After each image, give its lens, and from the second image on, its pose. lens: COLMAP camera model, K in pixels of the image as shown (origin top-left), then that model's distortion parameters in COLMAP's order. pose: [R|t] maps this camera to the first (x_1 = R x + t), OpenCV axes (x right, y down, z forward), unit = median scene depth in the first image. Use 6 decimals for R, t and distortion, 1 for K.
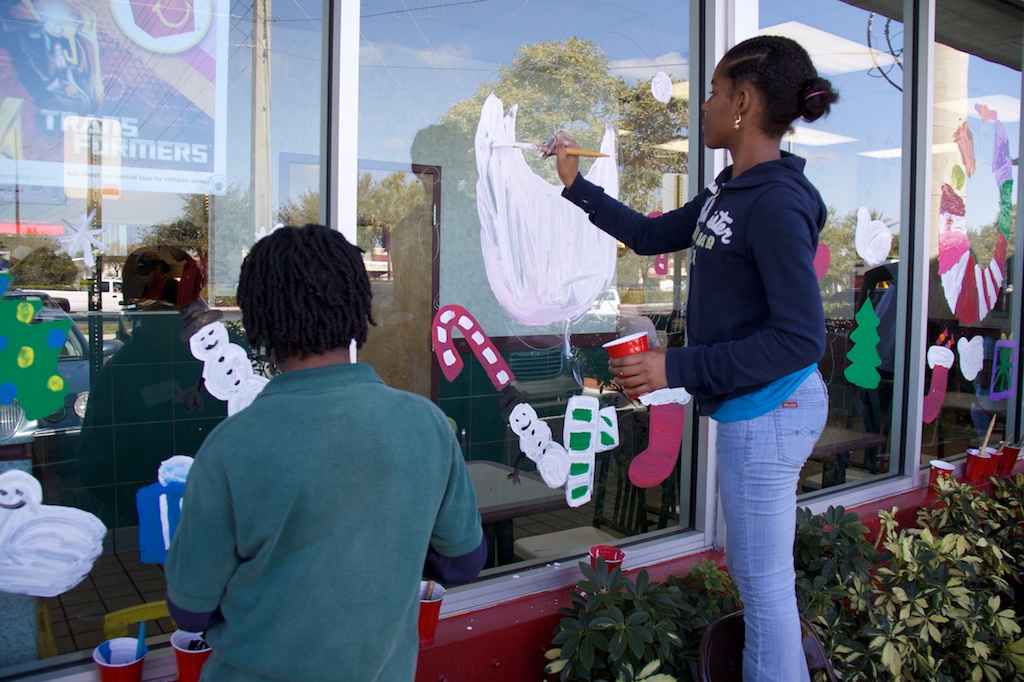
lens RADIAL K [[854.0, 0, 522.8], [0, 854.0, 332.3], [0, 0, 1]] dist [-0.186721, 0.128263]
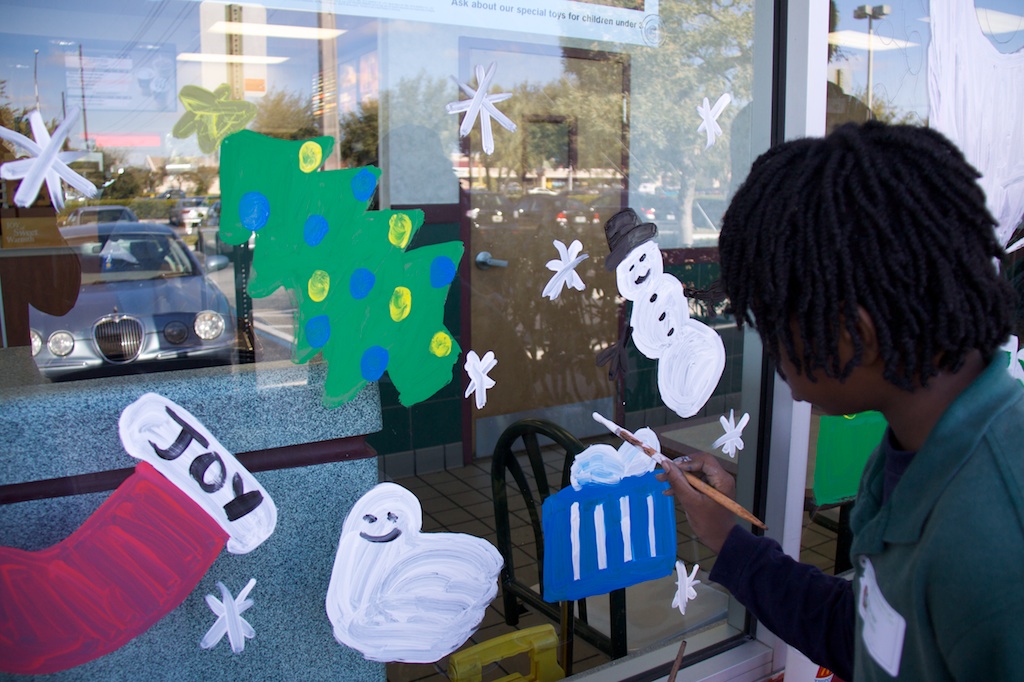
lens RADIAL K [[854.0, 0, 514.5], [0, 854.0, 342.0], [0, 0, 1]] dist [-0.186721, 0.128263]
pose [[0.996441, 0.001529, -0.084282, -0.448841], [0.008702, 0.992628, 0.120885, -0.016788], [0.083846, -0.121189, 0.989082, 0.347610]]
